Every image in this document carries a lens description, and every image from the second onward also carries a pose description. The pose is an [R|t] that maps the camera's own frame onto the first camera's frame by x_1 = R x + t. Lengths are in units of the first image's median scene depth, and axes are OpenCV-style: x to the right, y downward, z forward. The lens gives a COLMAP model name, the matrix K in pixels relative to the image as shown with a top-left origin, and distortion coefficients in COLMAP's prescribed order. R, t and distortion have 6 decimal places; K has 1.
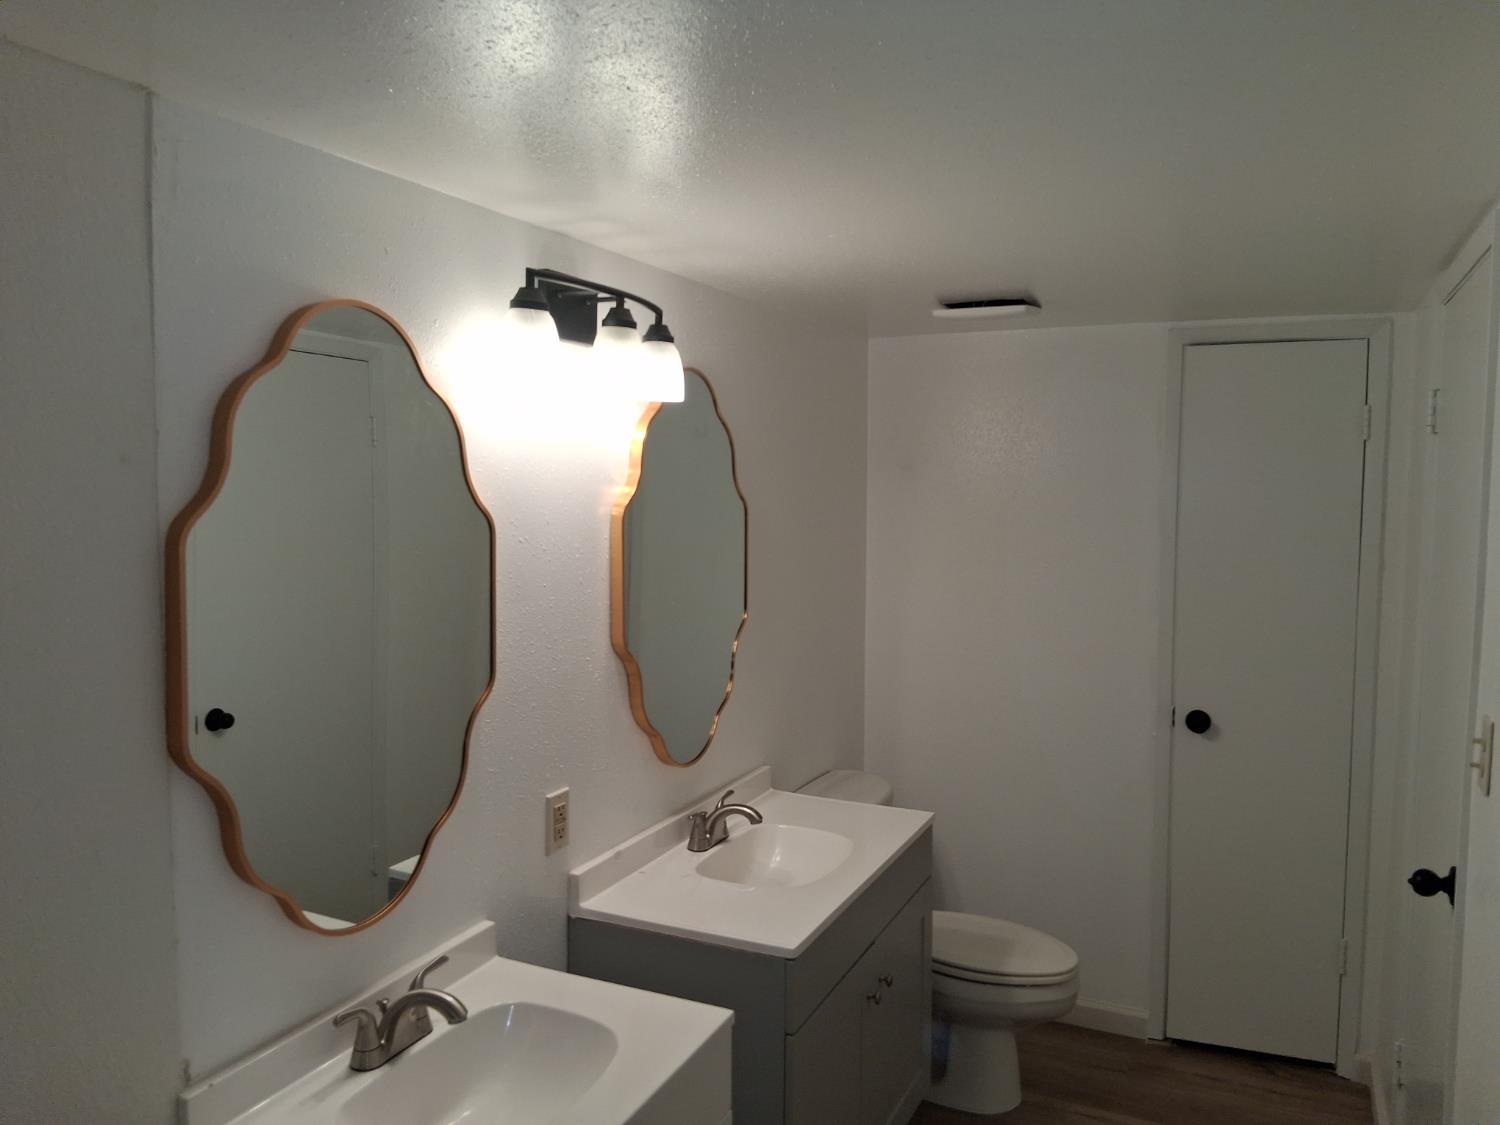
lens RADIAL K [[1153.3, 0, 750.0], [0, 1153.3, 562.5], [0, 0, 1]] dist [0.133687, -0.187928]
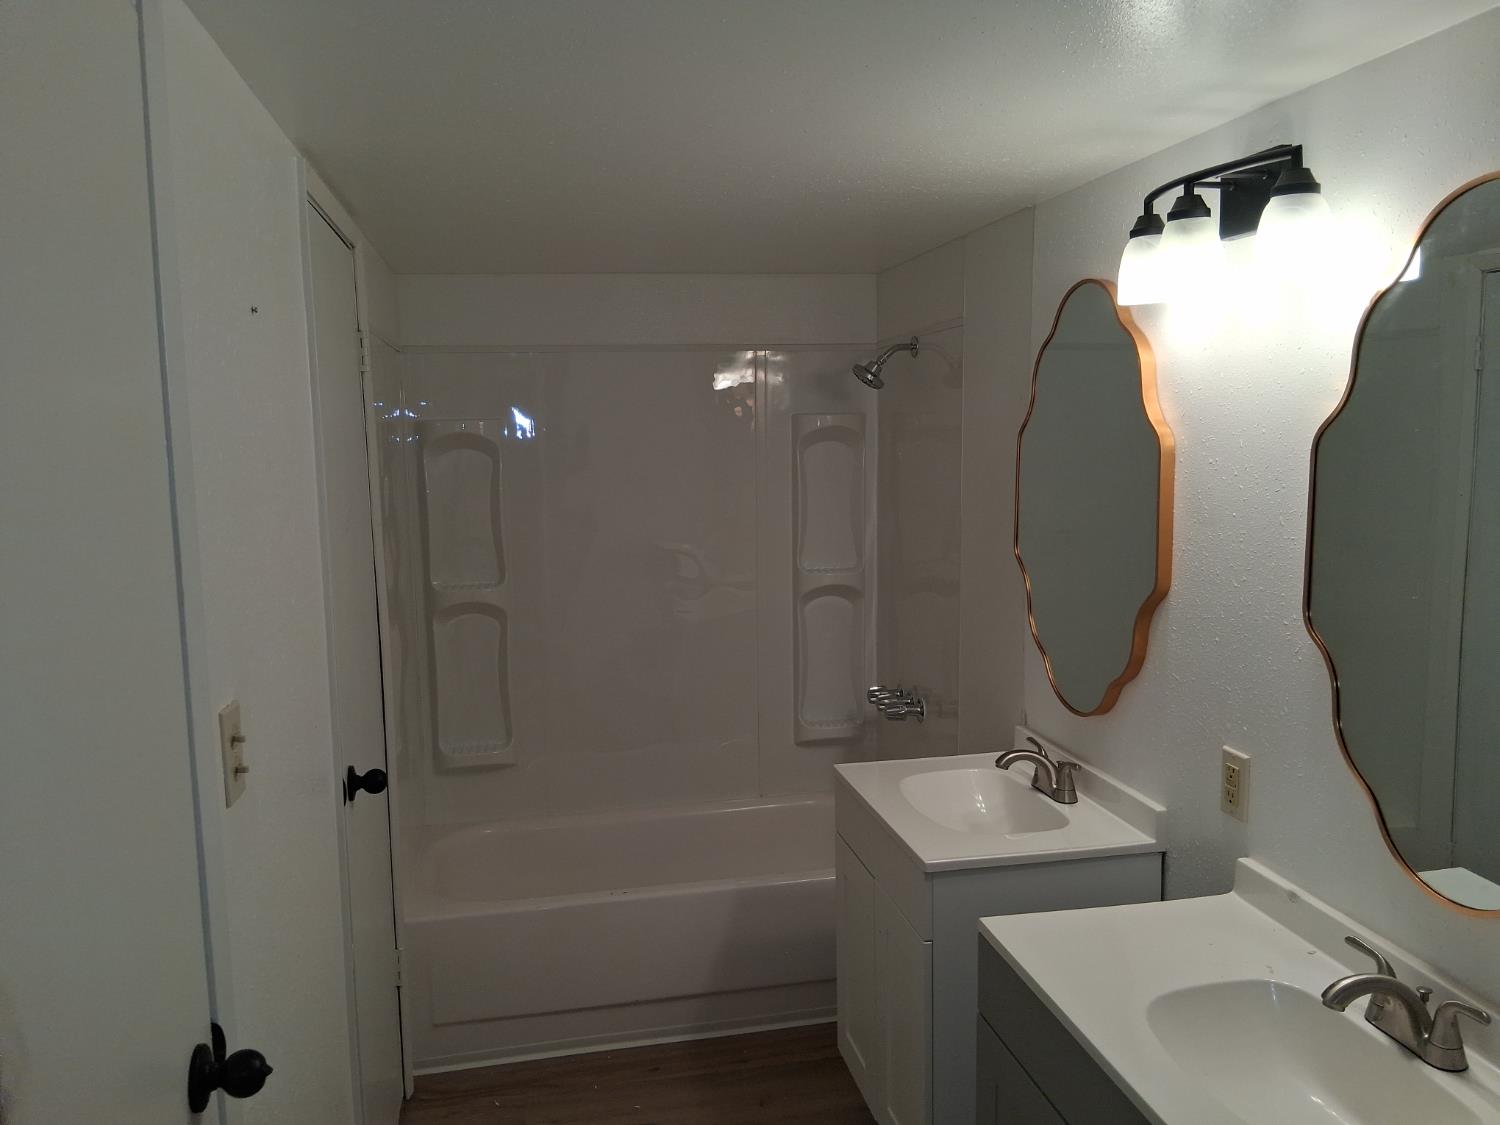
lens RADIAL K [[1153.3, 0, 750.0], [0, 1153.3, 562.5], [0, 0, 1]] dist [0.133687, -0.187928]
pose [[-0.800604, 0.083758, -0.593310, 0.560568], [-0.036429, 0.981546, 0.187722, -0.085619], [0.598085, 0.171905, -0.782779, 1.253312]]
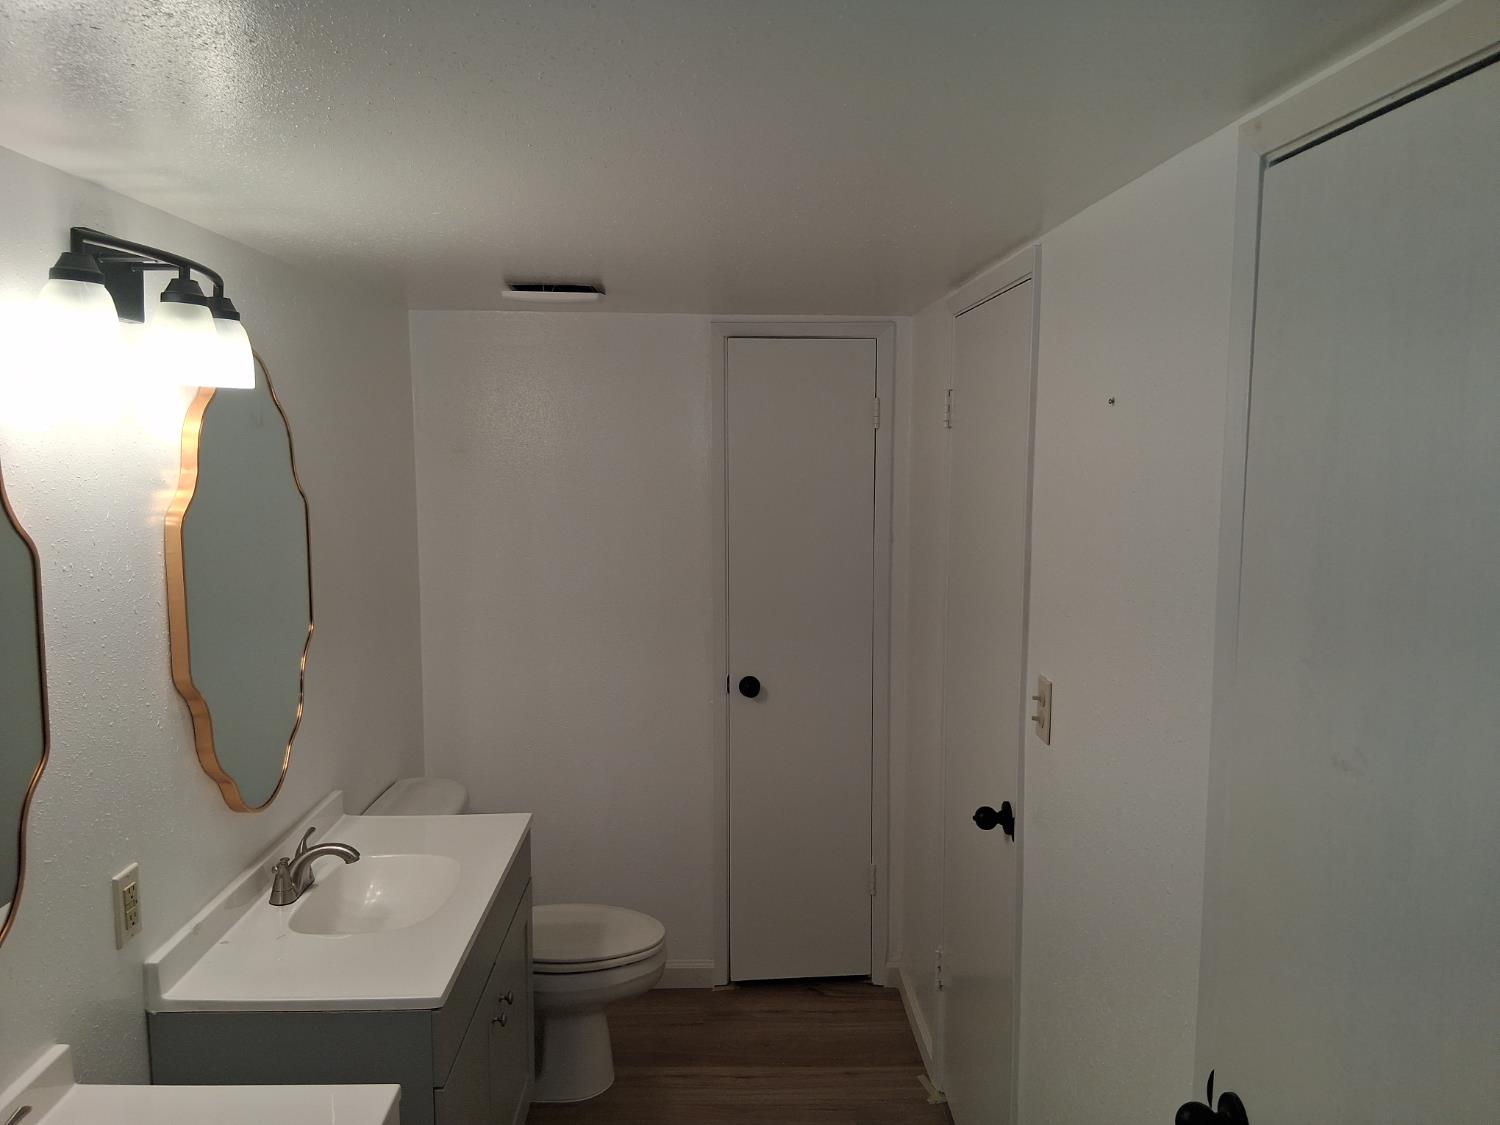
lens RADIAL K [[1153.3, 0, 750.0], [0, 1153.3, 562.5], [0, 0, 1]] dist [0.133687, -0.187928]
pose [[0.894304, -0.052848, 0.444328, -0.112078], [0.037348, 0.998352, 0.043573, -0.033567], [-0.445898, -0.022373, 0.894804, 0.057907]]
